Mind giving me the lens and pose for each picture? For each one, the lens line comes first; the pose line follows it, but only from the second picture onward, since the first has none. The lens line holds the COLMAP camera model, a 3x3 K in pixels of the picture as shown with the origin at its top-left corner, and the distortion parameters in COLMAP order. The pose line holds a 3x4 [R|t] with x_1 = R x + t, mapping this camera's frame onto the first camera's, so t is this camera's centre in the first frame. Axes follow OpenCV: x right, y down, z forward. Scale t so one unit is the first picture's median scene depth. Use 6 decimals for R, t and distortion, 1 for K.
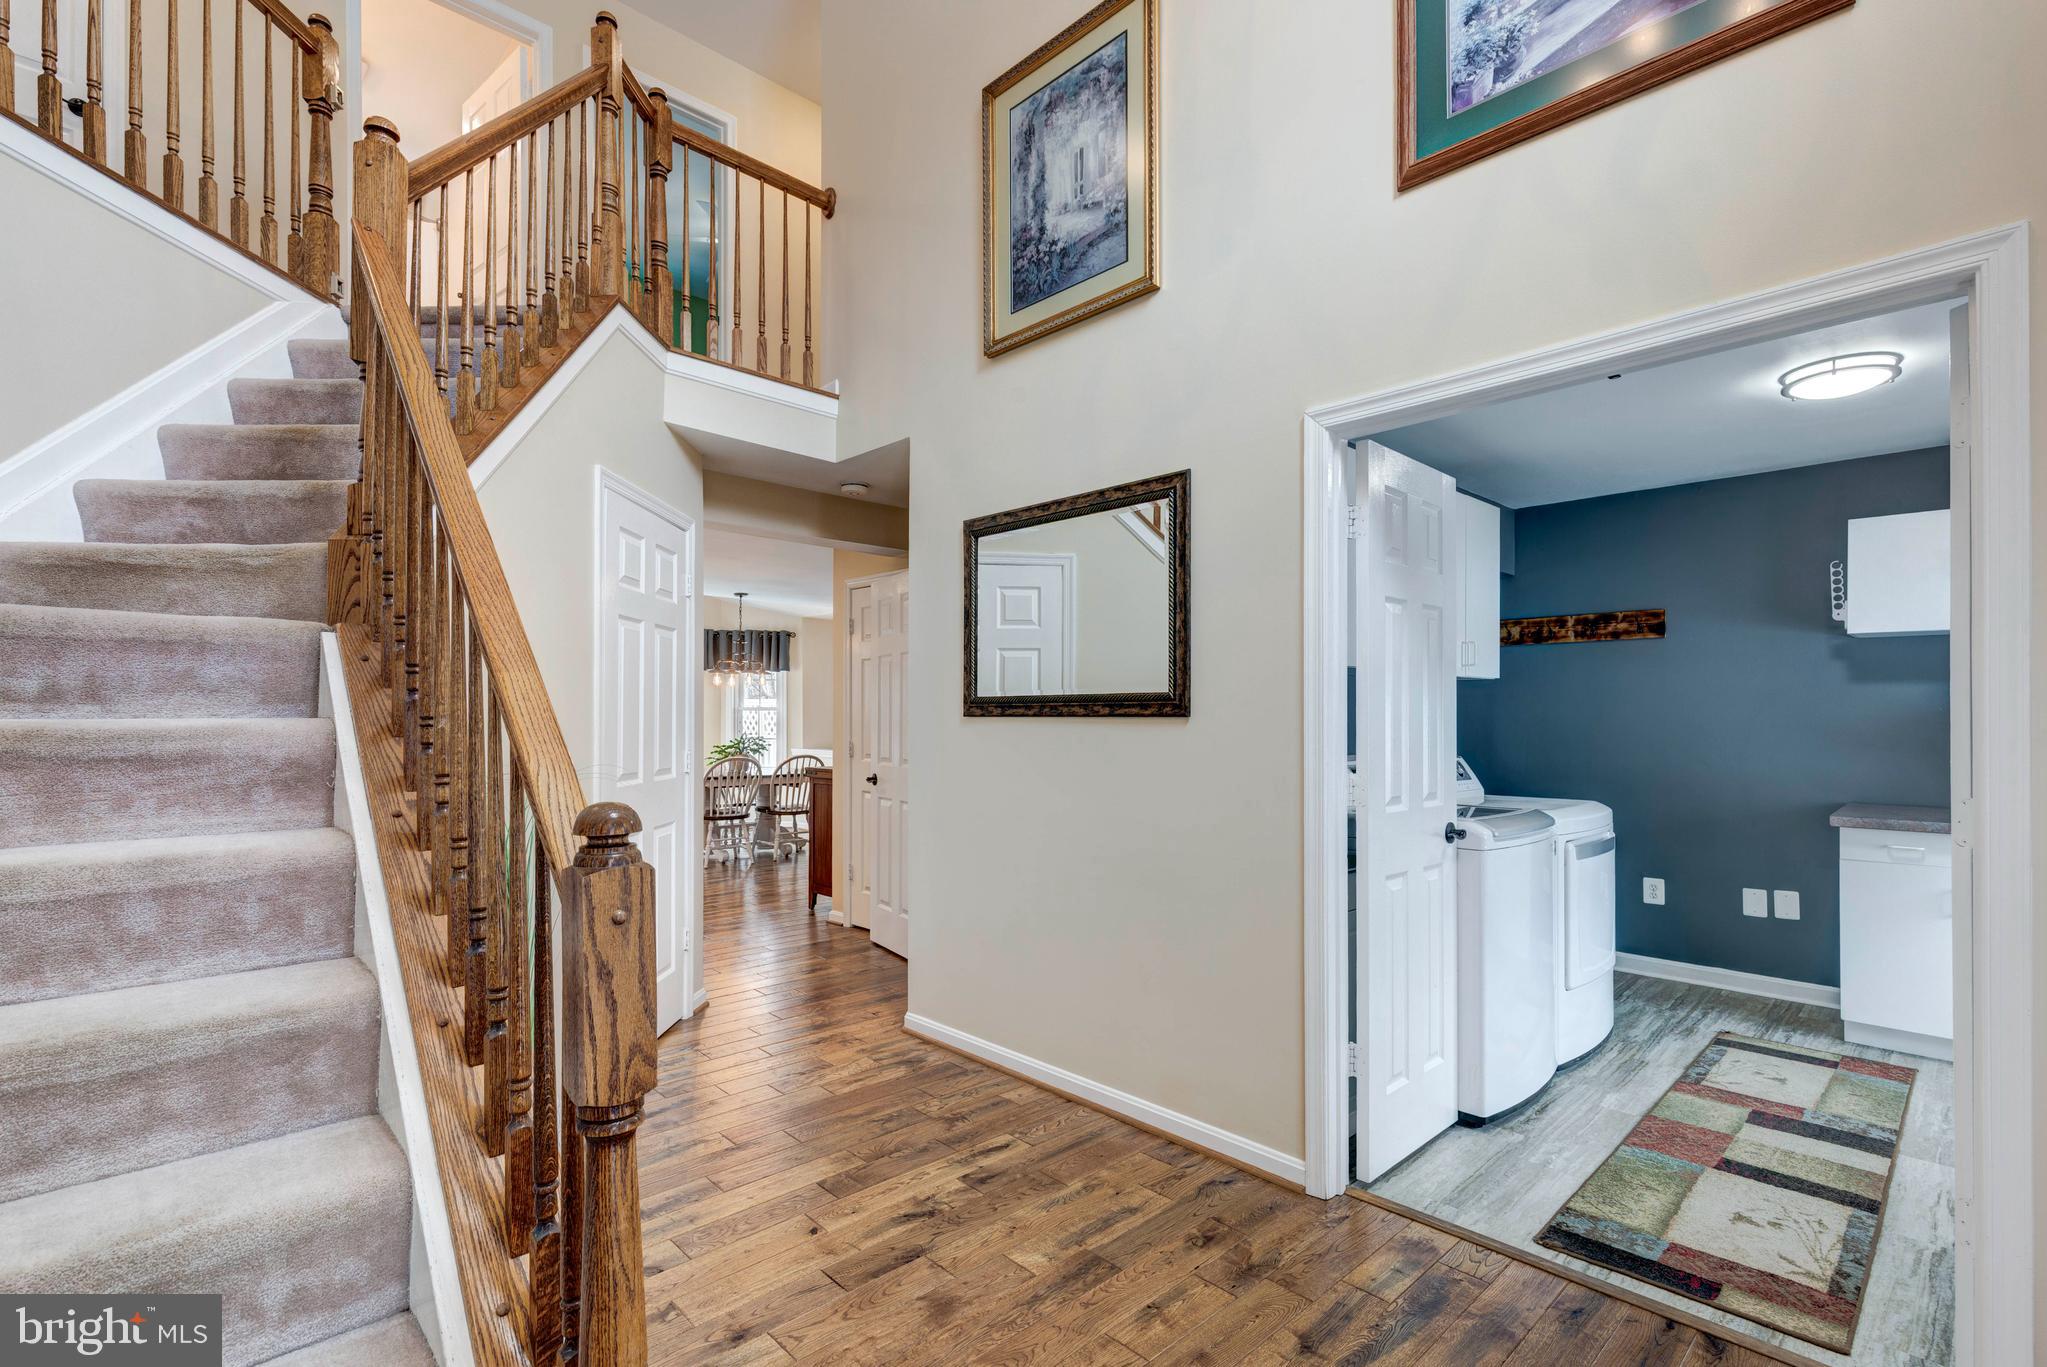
lens RADIAL K [[935.7, 0, 990.9], [0, 935.7, 712.2], [0, 0, 1]] dist [0.003155, -0.000598]
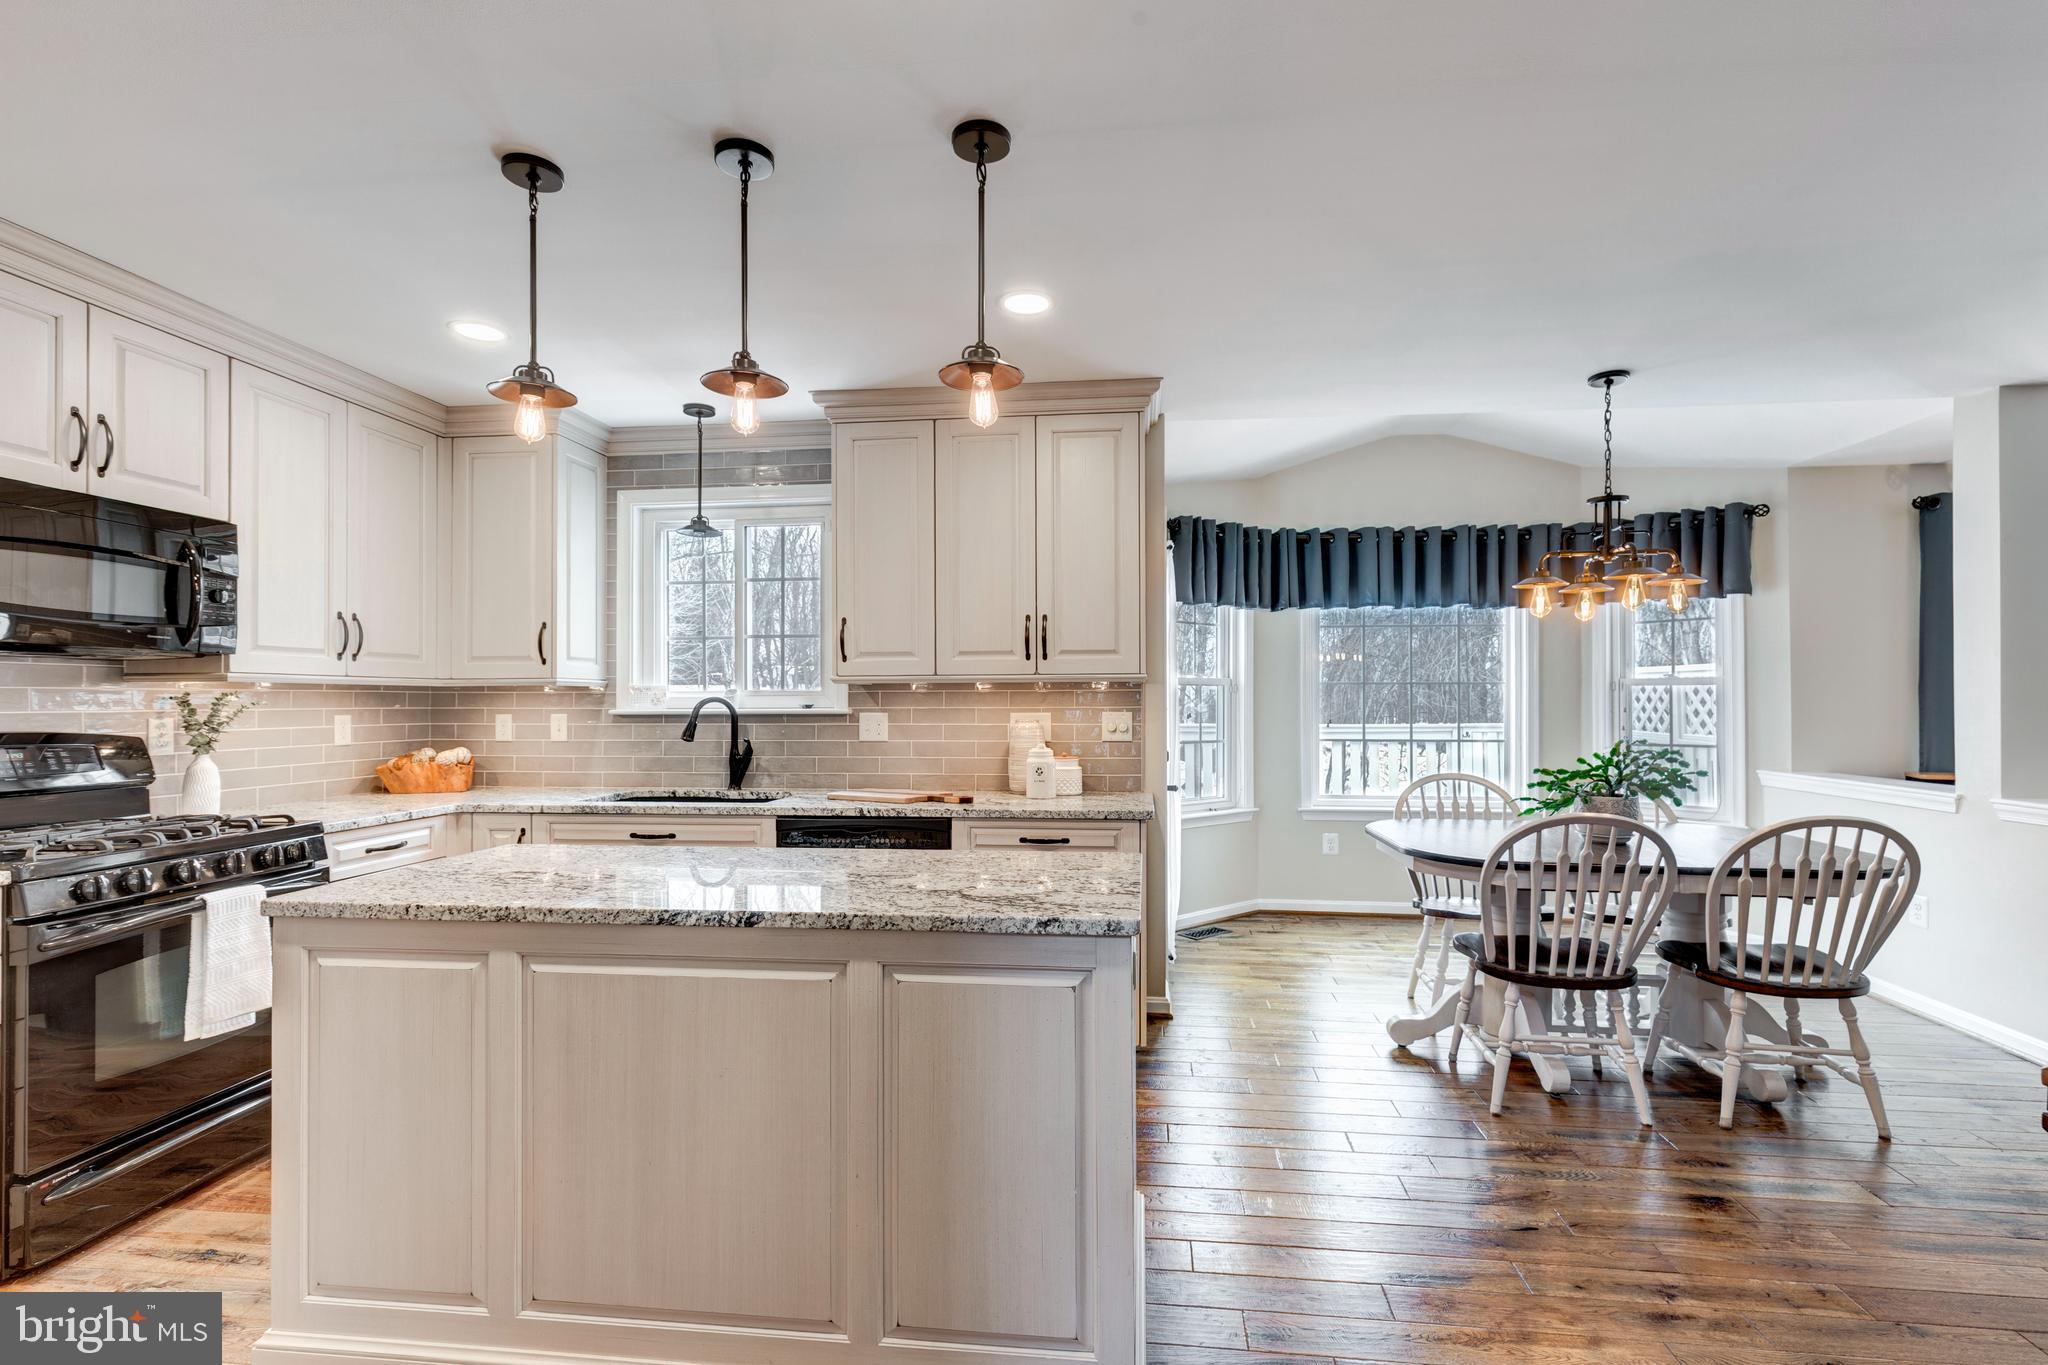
lens RADIAL K [[936.2, 0, 1016.9], [0, 936.2, 696.2], [0, 0, 1]] dist [0.003155, -0.000598]
pose [[0.652043, -0.013047, -0.758070, -0.262625], [0.009290, 0.999914, -0.009219, 0.012046], [0.758125, -0.001031, 0.652108, 1.102642]]
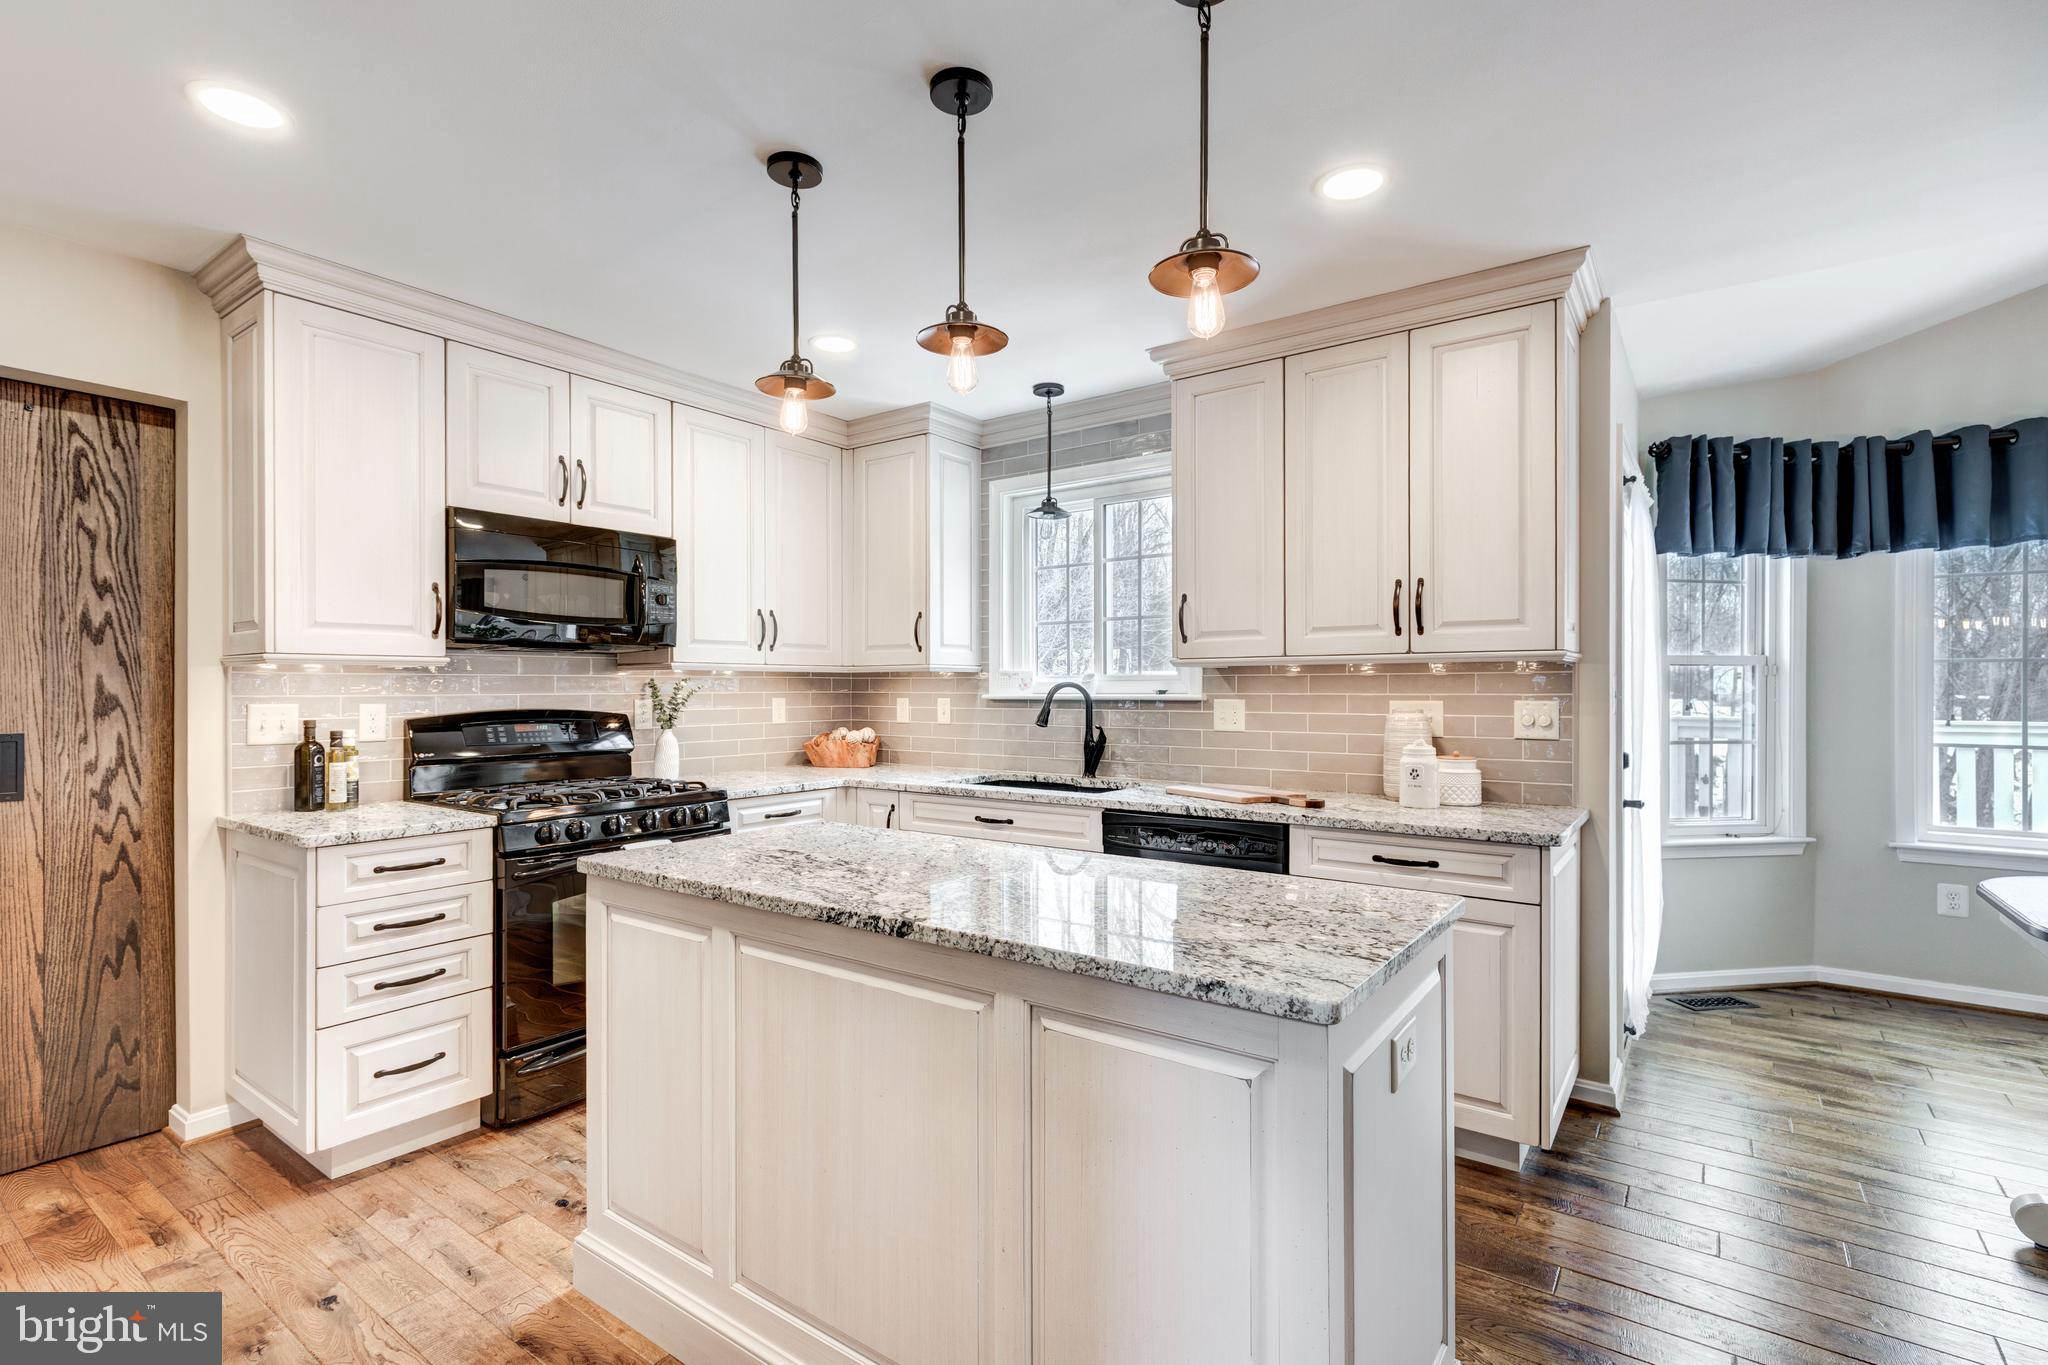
lens RADIAL K [[936.2, 0, 1013.1], [0, 936.2, 688.6], [0, 0, 1]] dist [0.003155, -0.000598]
pose [[0.199794, -0.007352, -0.979810, -0.280567], [0.005277, 0.999965, -0.006428, 0.013298], [0.979824, -0.003886, 0.199826, 1.236913]]
